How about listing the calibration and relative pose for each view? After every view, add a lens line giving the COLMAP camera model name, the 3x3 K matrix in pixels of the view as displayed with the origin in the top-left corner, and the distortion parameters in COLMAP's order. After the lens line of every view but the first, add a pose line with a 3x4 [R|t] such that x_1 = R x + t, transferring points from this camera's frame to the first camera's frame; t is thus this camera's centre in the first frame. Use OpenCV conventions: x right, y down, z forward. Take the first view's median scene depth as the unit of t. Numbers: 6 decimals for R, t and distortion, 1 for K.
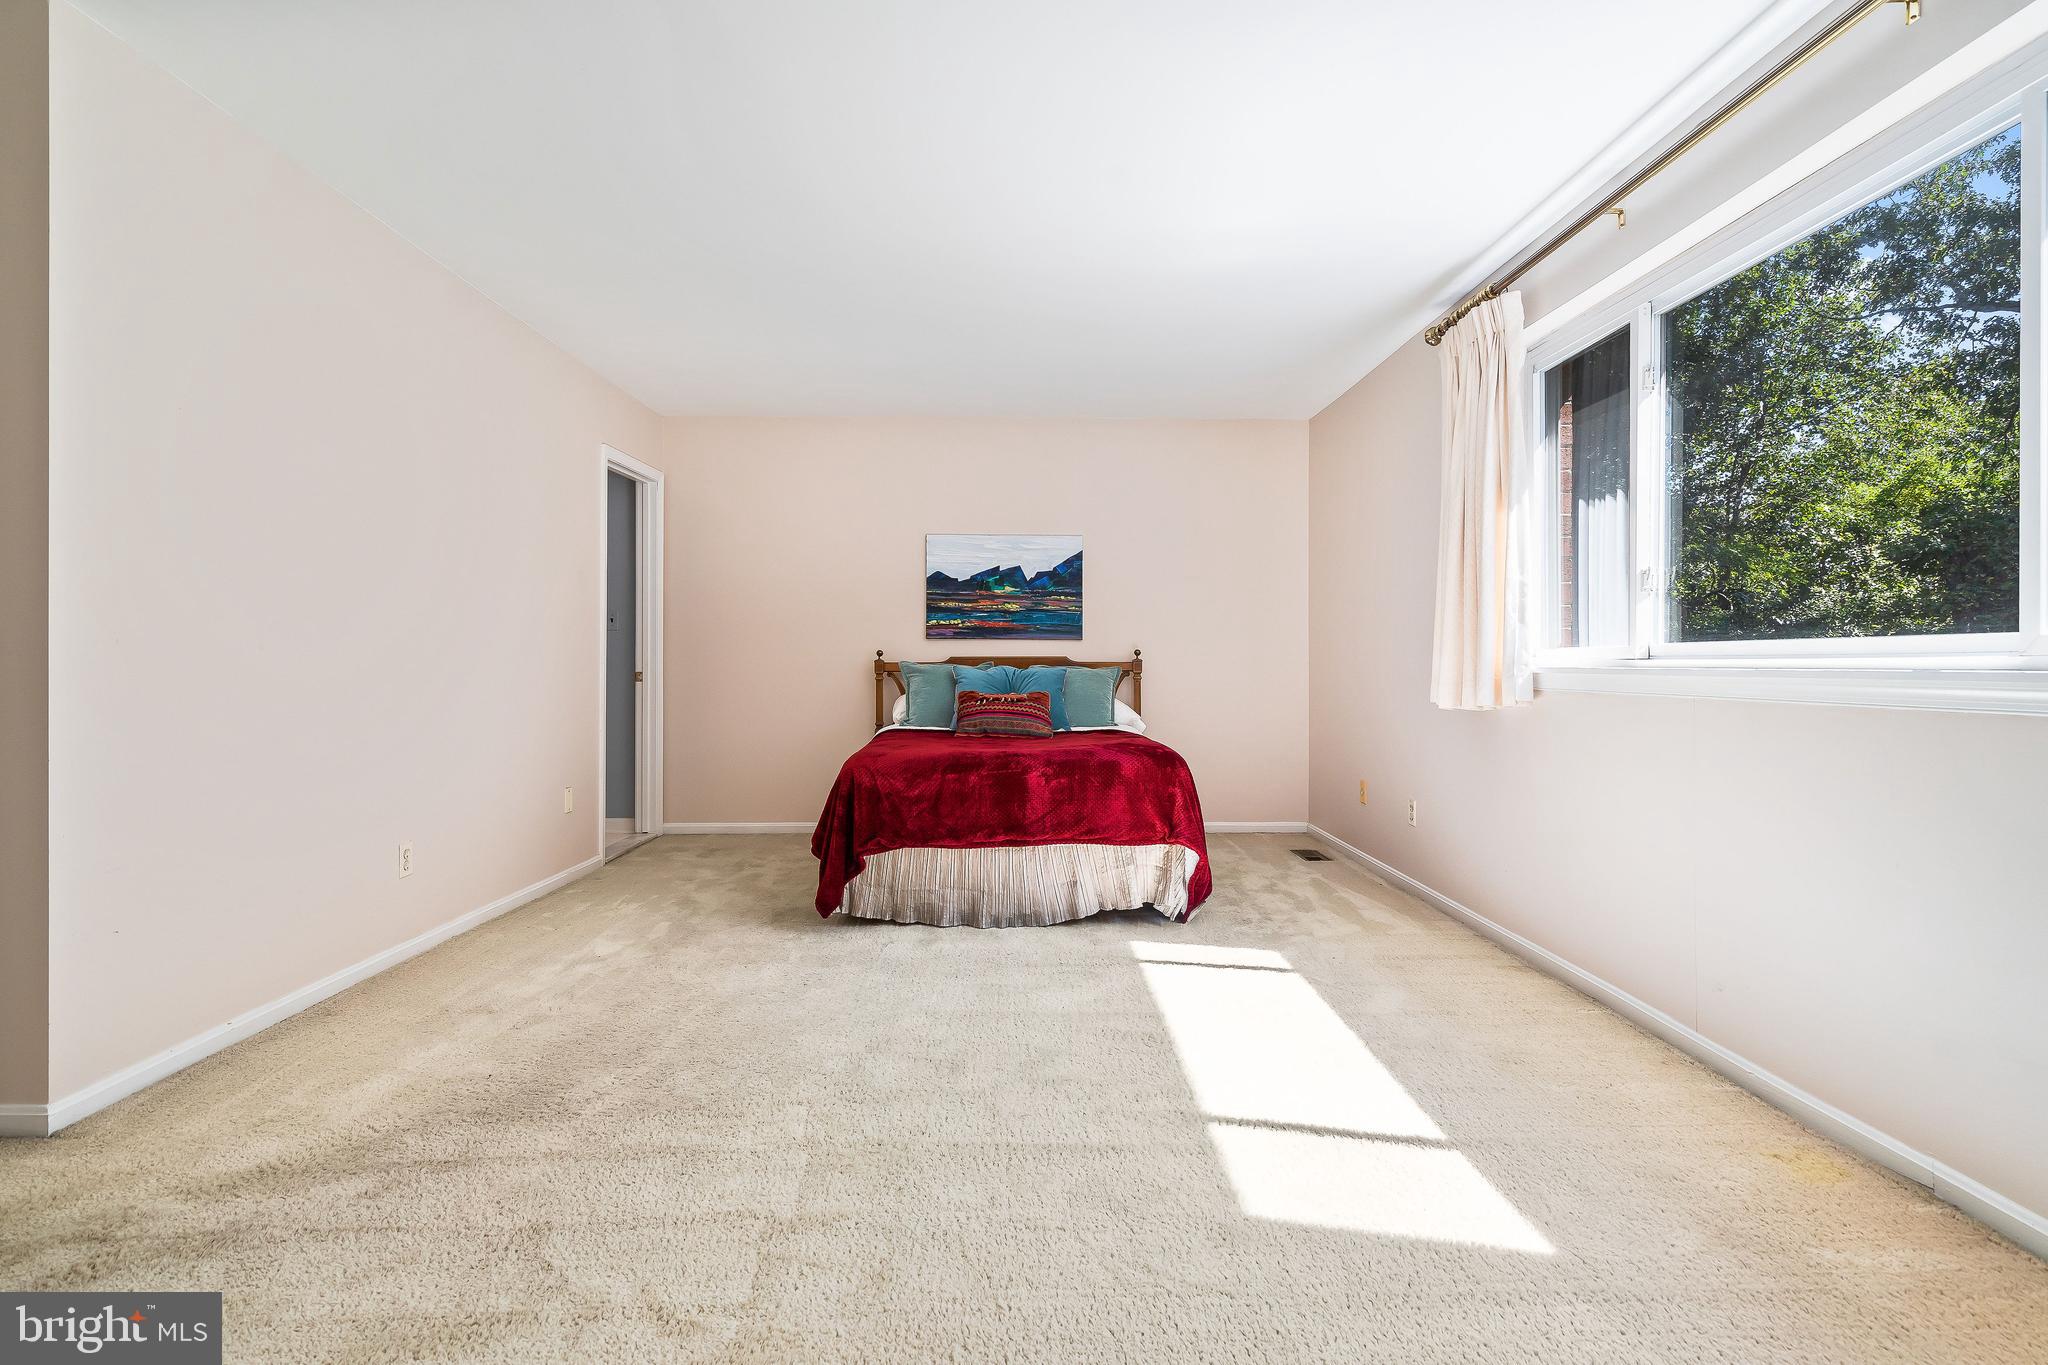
lens RADIAL K [[1001.1, 0, 1025.9], [0, 1001.1, 665.2], [0, 0, 1]] dist [-0.001144, 0.002697]
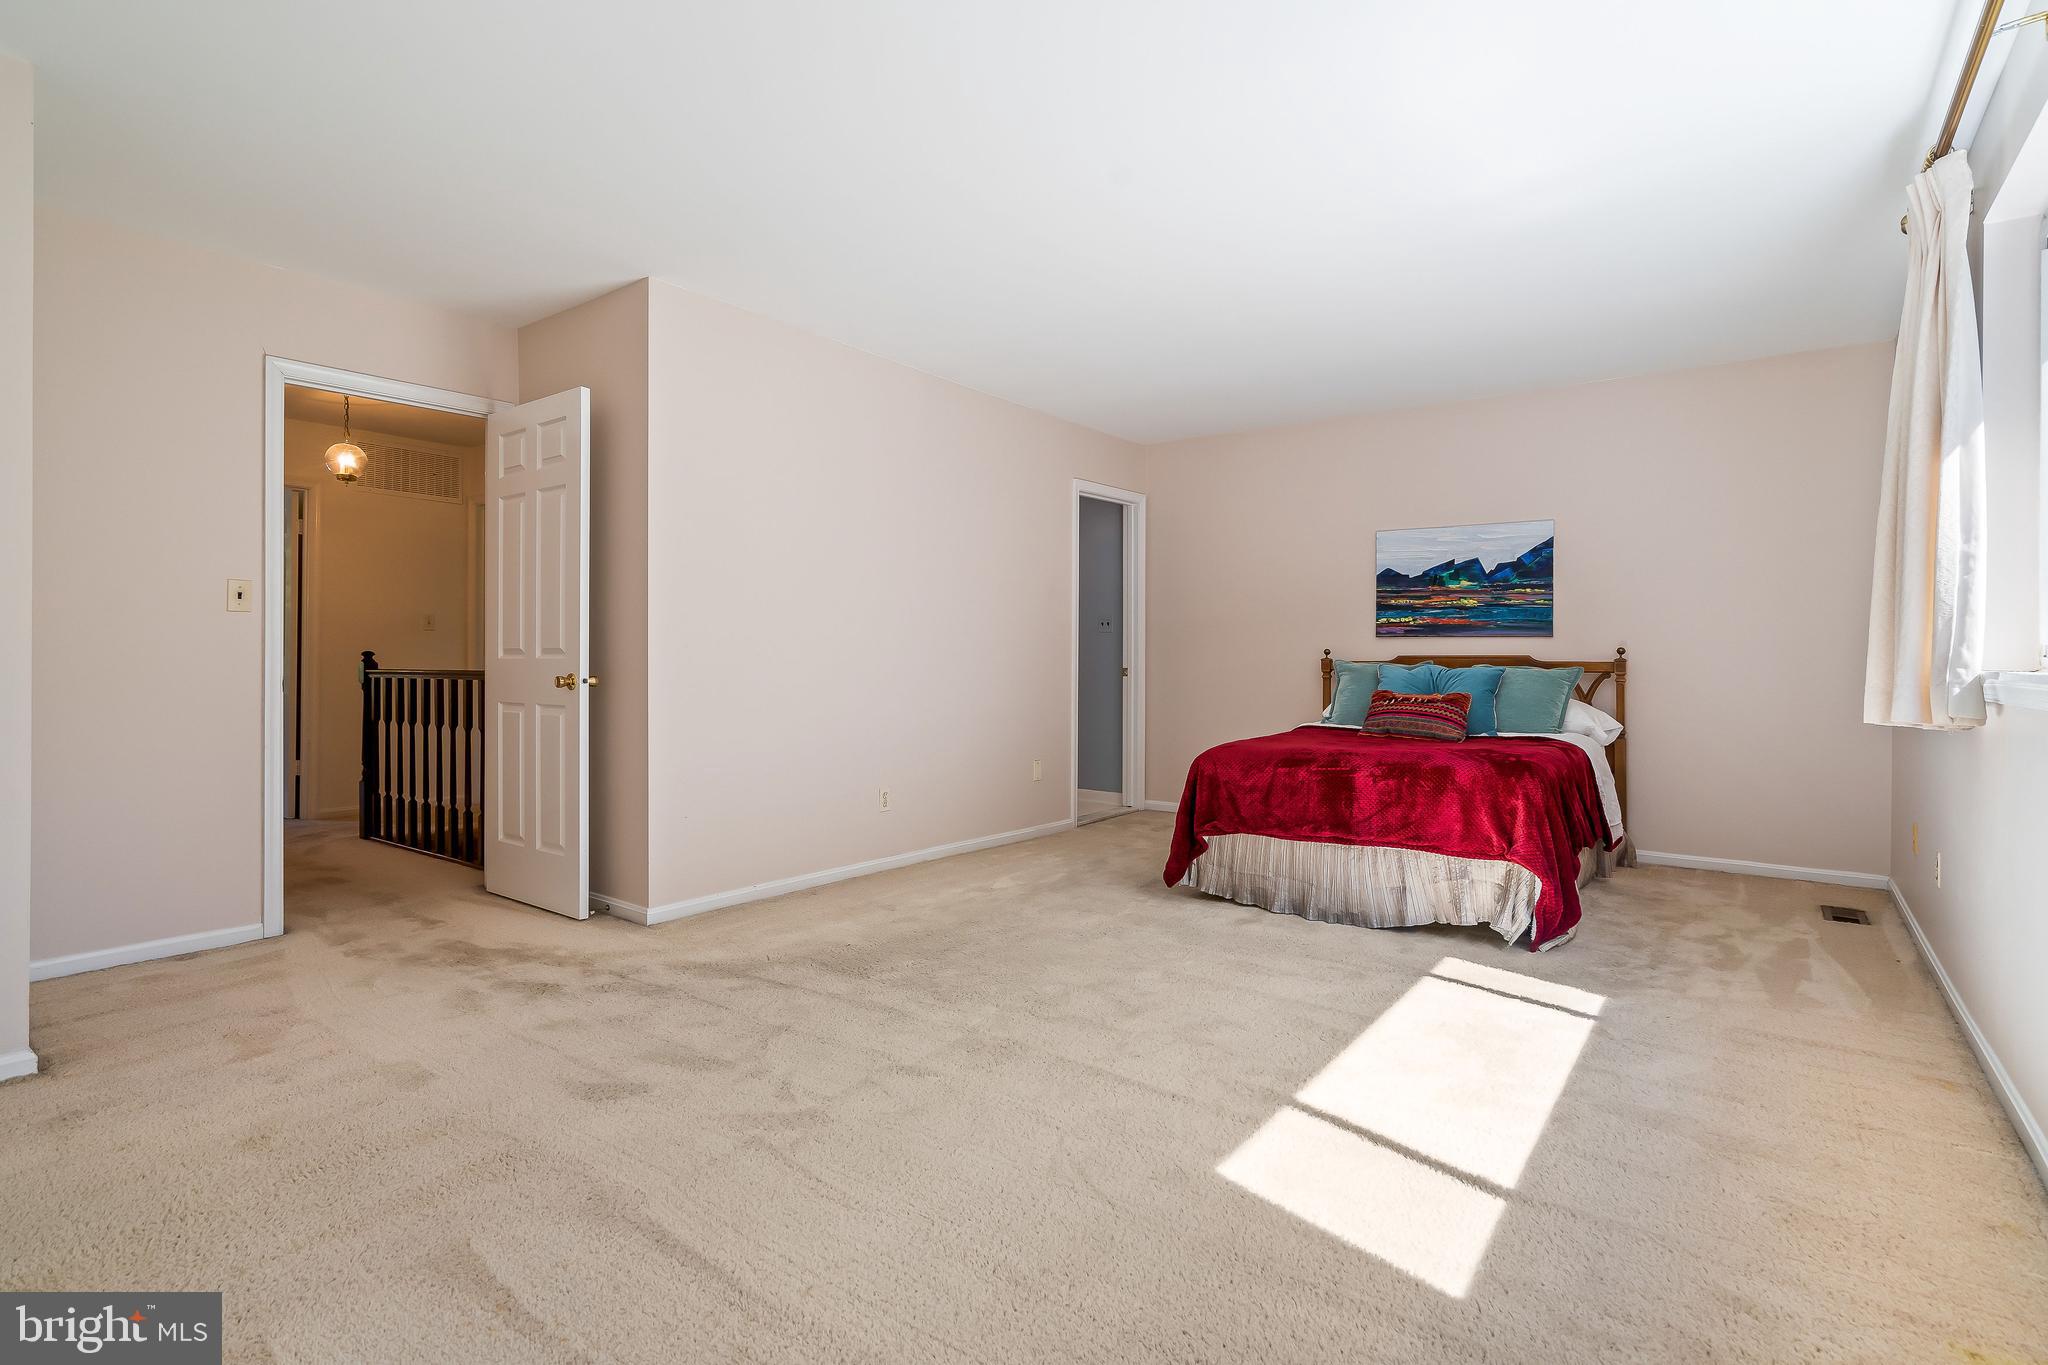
lens RADIAL K [[1001.1, 0, 1019.3], [0, 1001.1, 668.2], [0, 0, 1]] dist [-0.001144, 0.002697]
pose [[0.788030, 0.009068, -0.615570, 0.350945], [-0.006141, 0.999958, 0.006870, -0.000746], [0.615607, -0.001634, 0.788052, 0.007767]]
